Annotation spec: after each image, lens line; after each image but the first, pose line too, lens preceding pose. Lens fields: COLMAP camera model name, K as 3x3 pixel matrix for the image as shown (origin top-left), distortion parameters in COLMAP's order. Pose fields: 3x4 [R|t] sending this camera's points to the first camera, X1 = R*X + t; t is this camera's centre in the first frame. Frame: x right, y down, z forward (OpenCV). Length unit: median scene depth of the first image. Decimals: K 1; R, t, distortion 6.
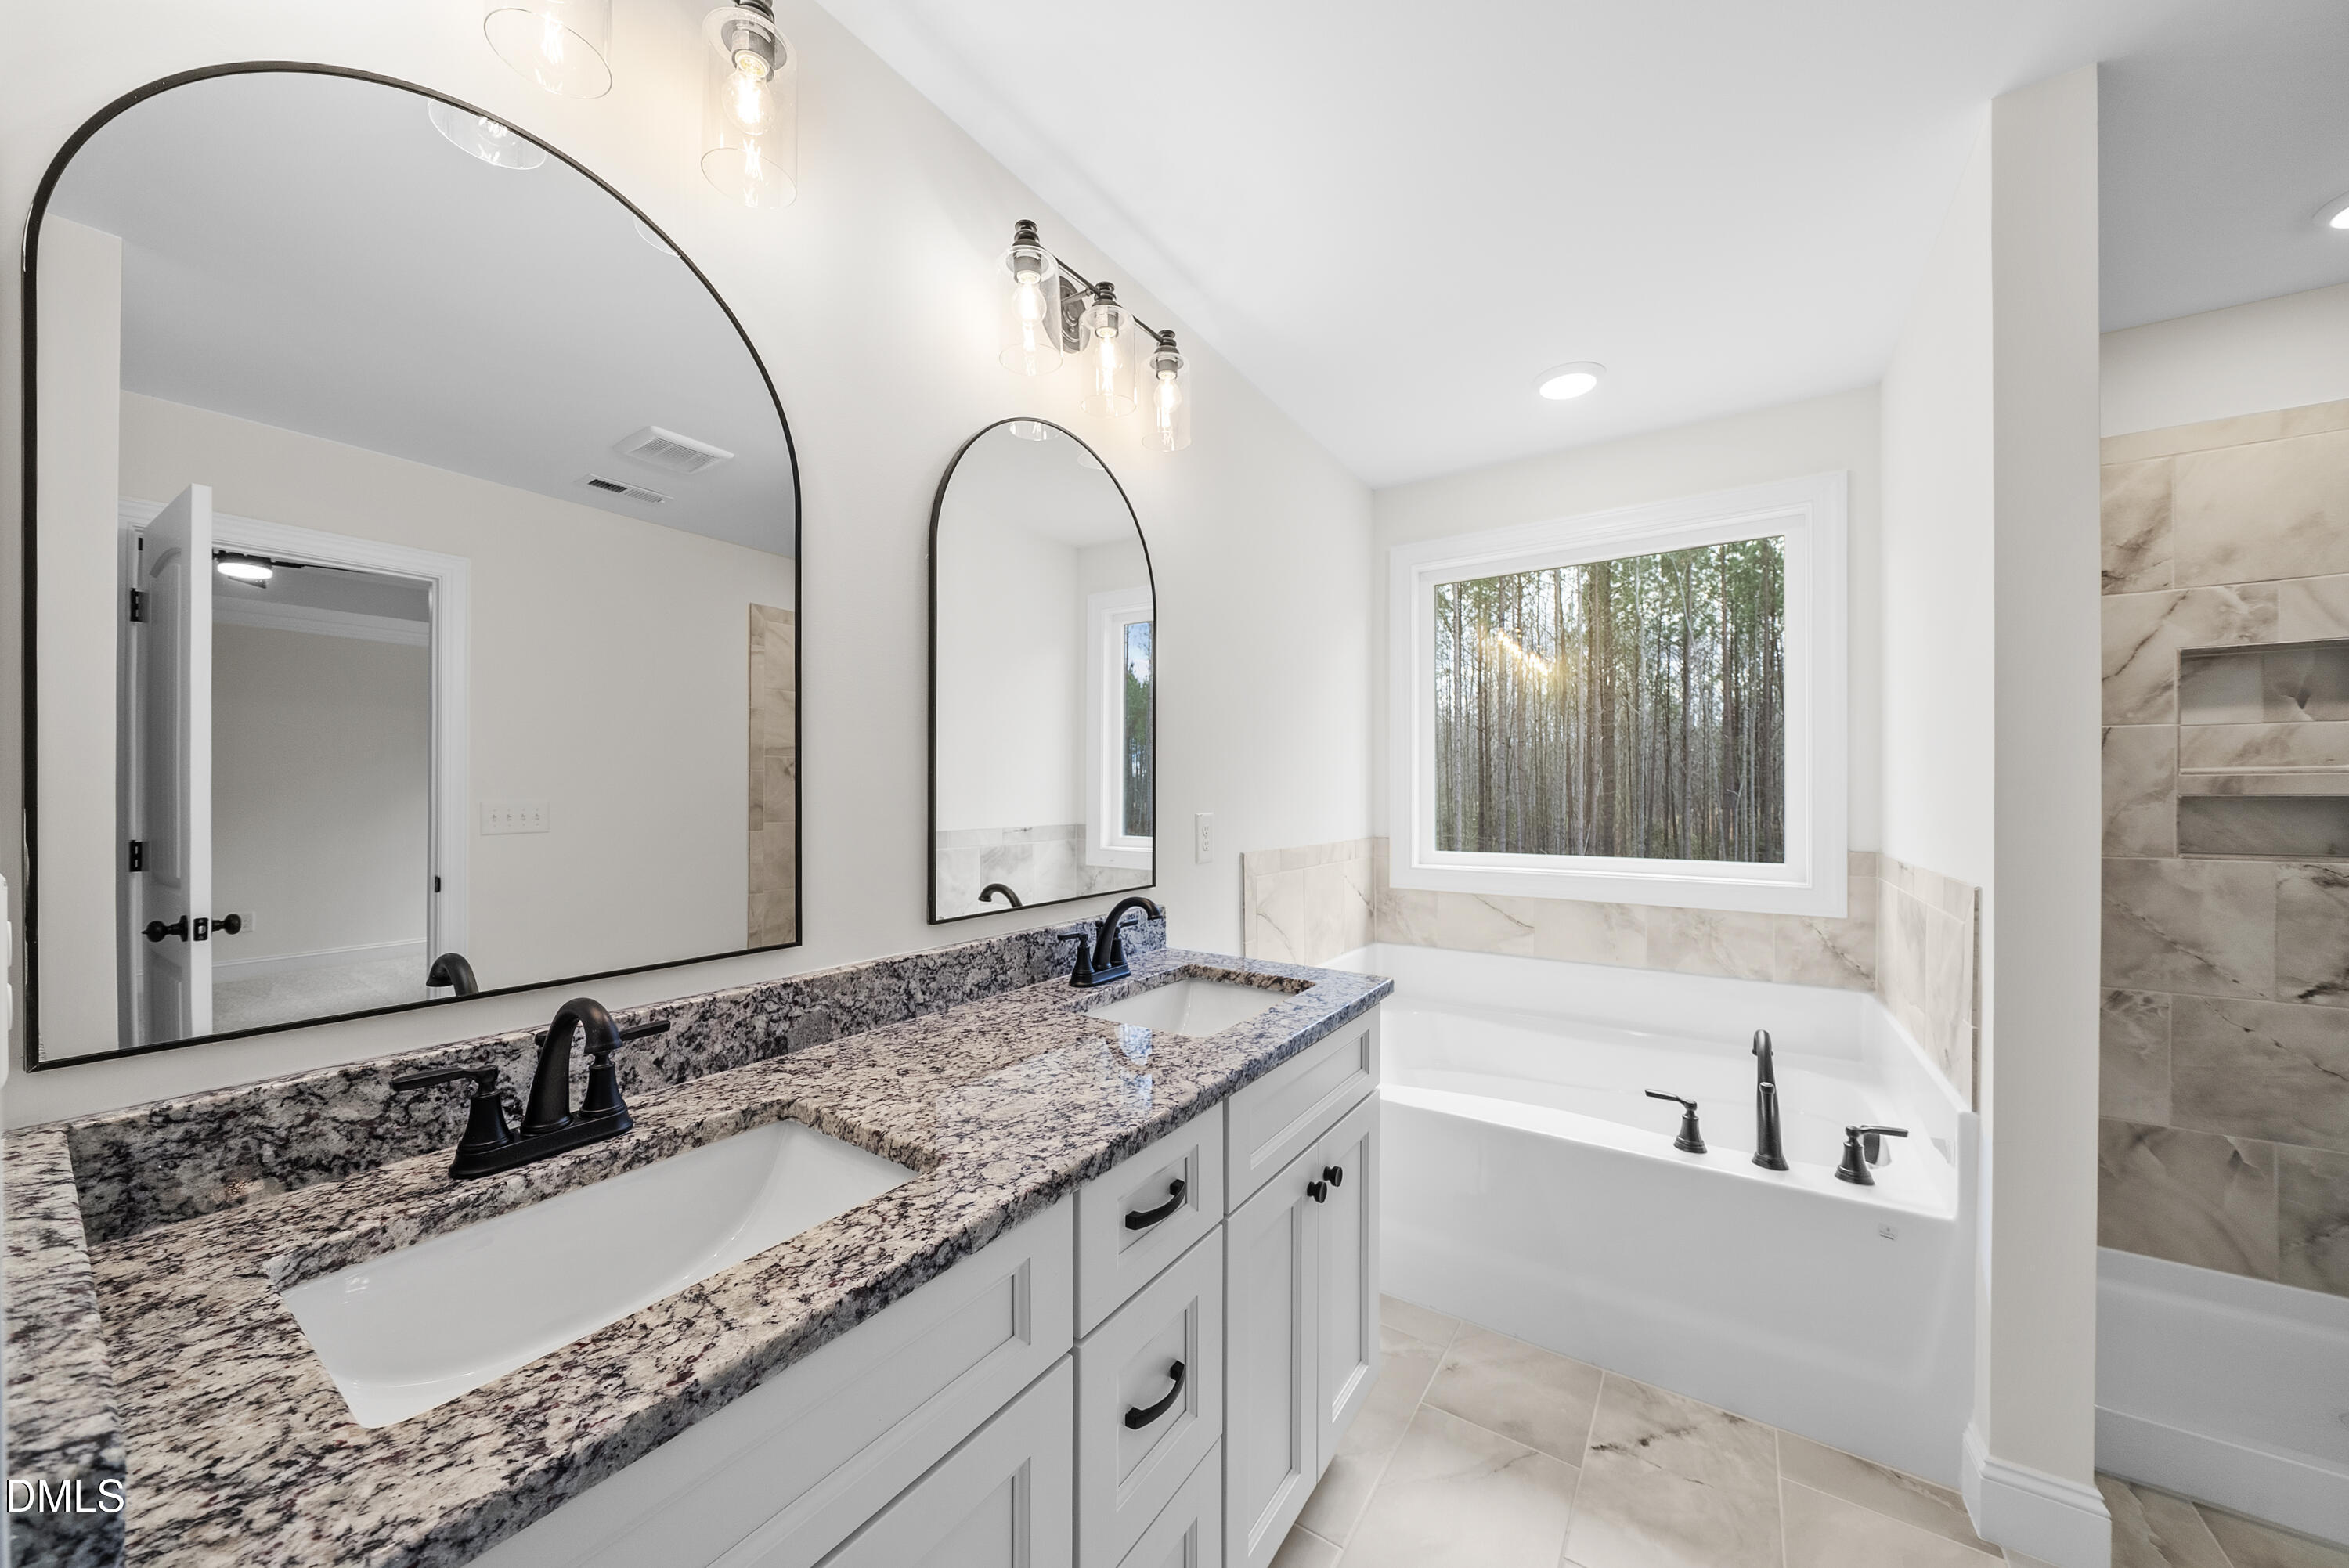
lens RADIAL K [[812.1, 0, 1173.6], [0, 812.1, 797.7], [0, 0, 1]] dist [-0.001960, -0.000295]
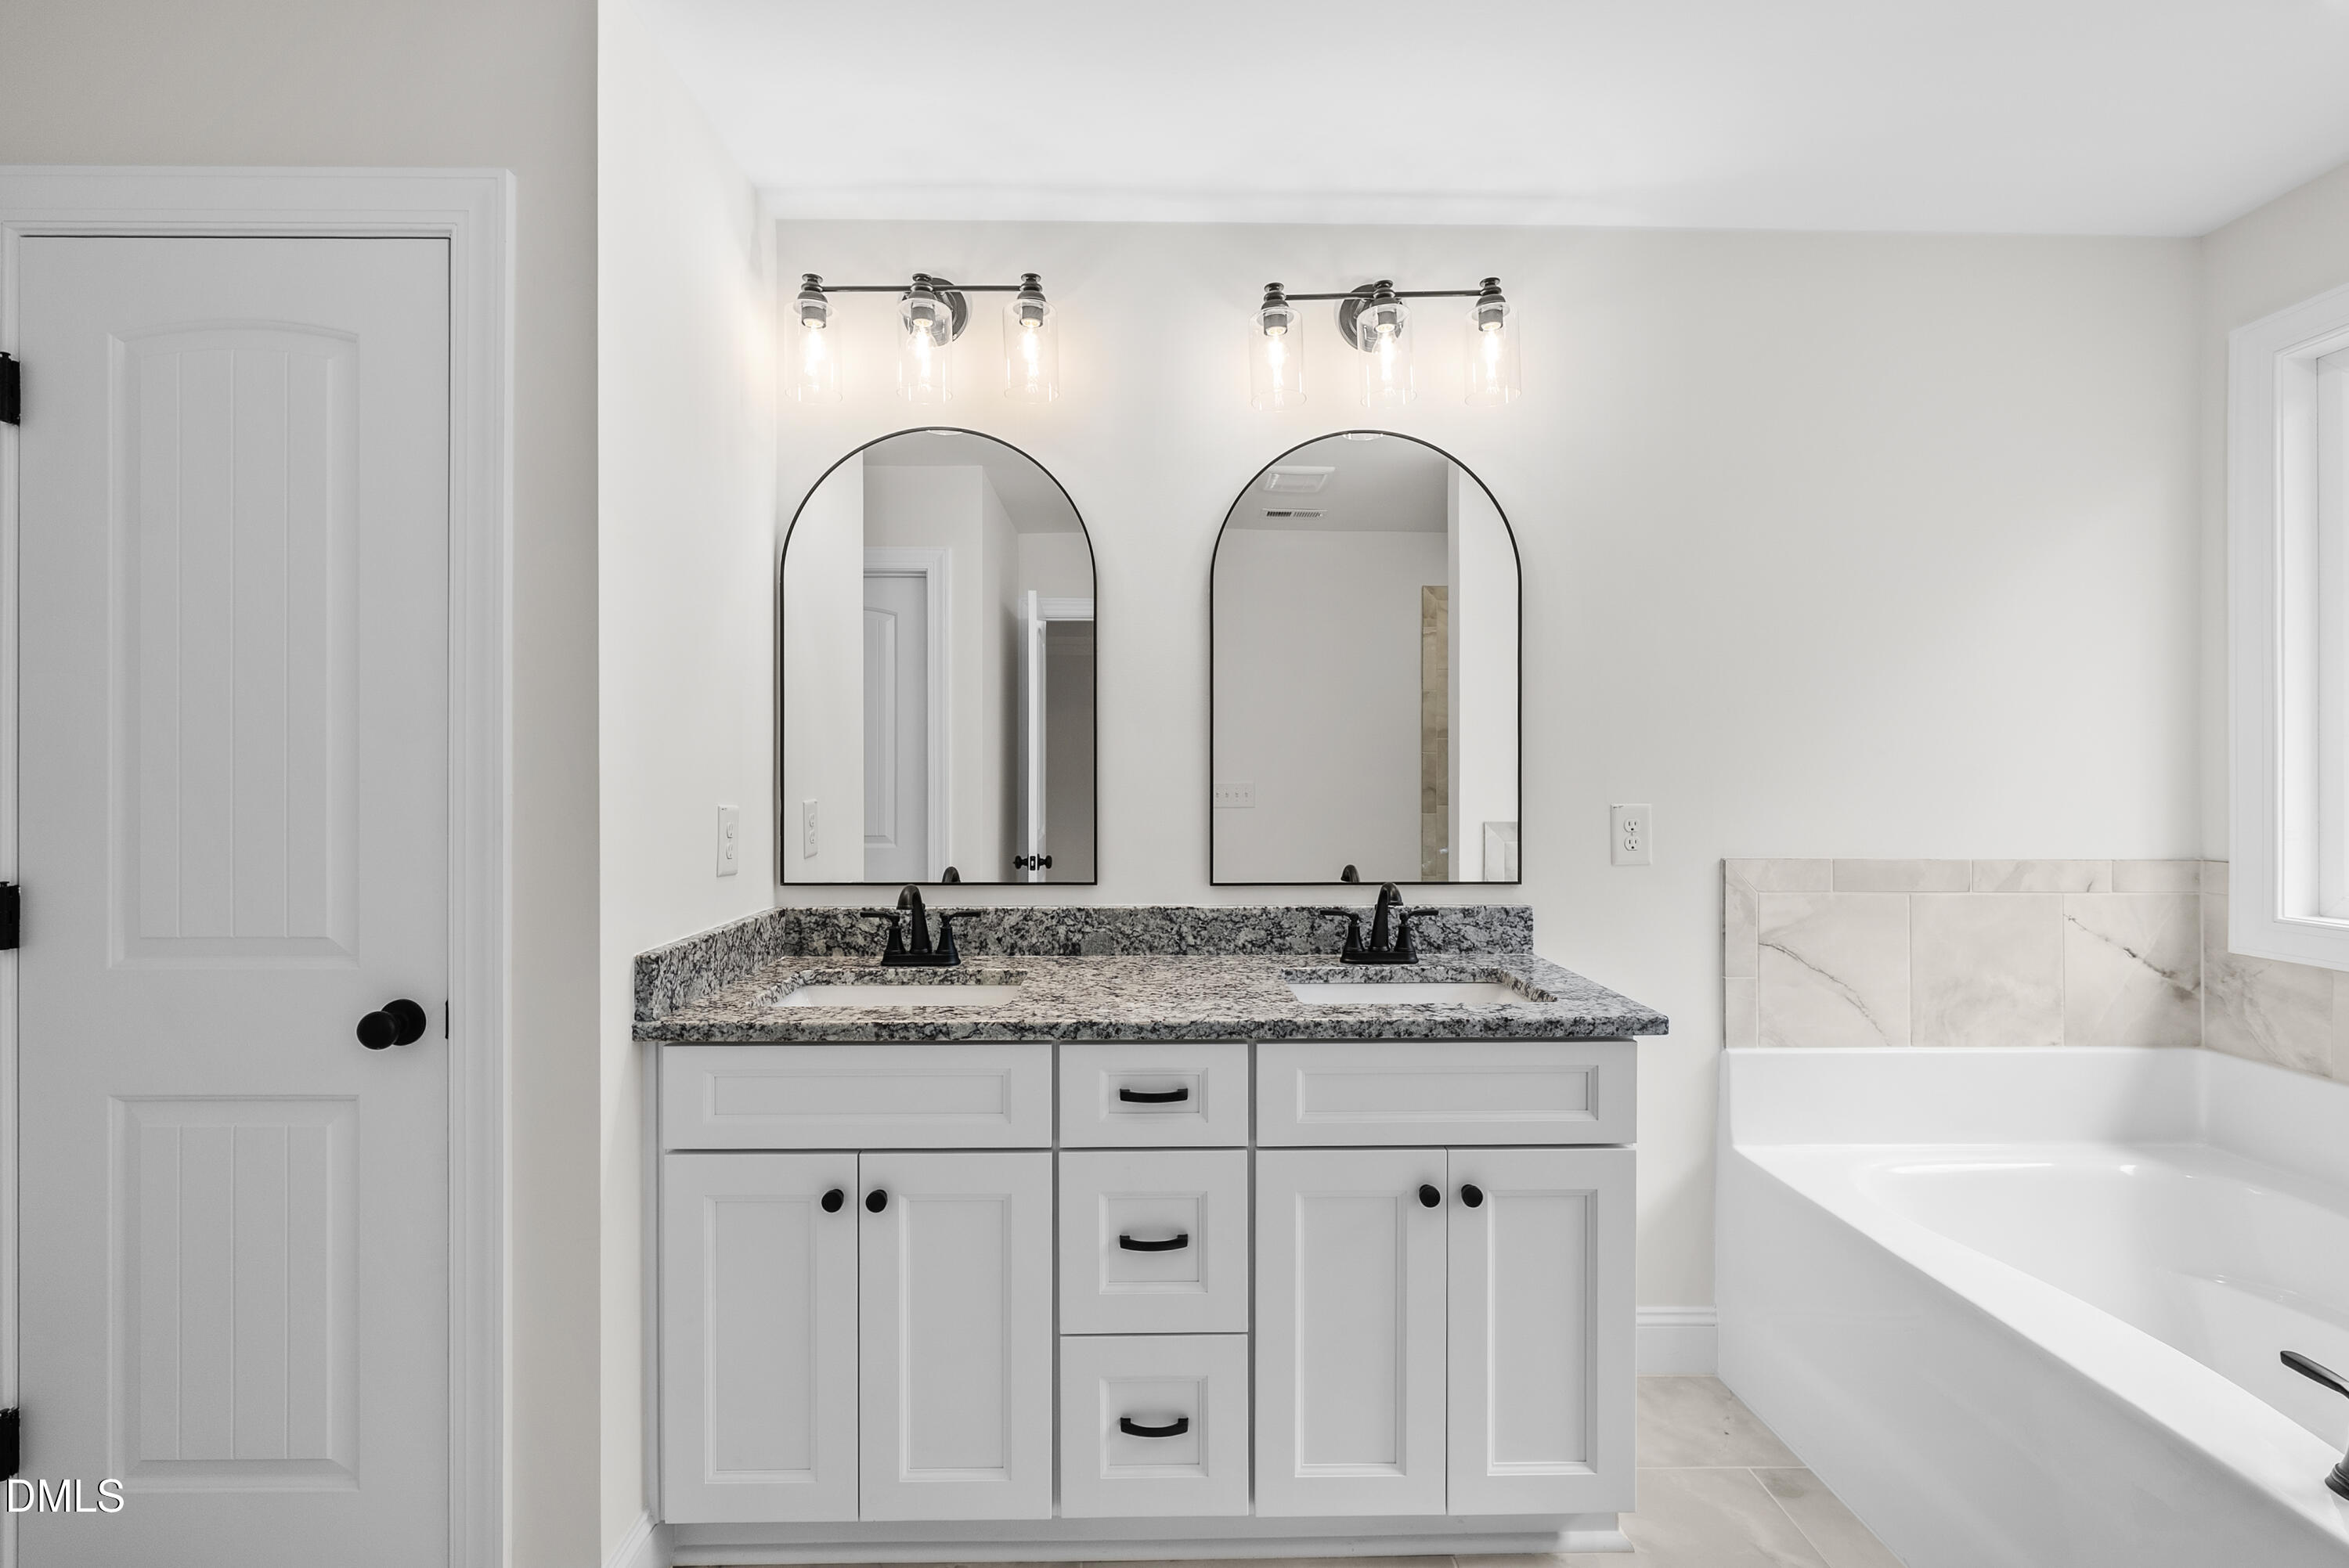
lens RADIAL K [[1024.2, 0, 1174.0], [0, 1024.2, 778.4], [0, 0, 1]] dist [0.002267, 0.000137]
pose [[0.585559, 0.003444, -0.810623, 1.037001], [-0.005400, 0.999985, 0.000348, -0.008275], [0.810612, 0.004173, 0.585569, 0.042349]]
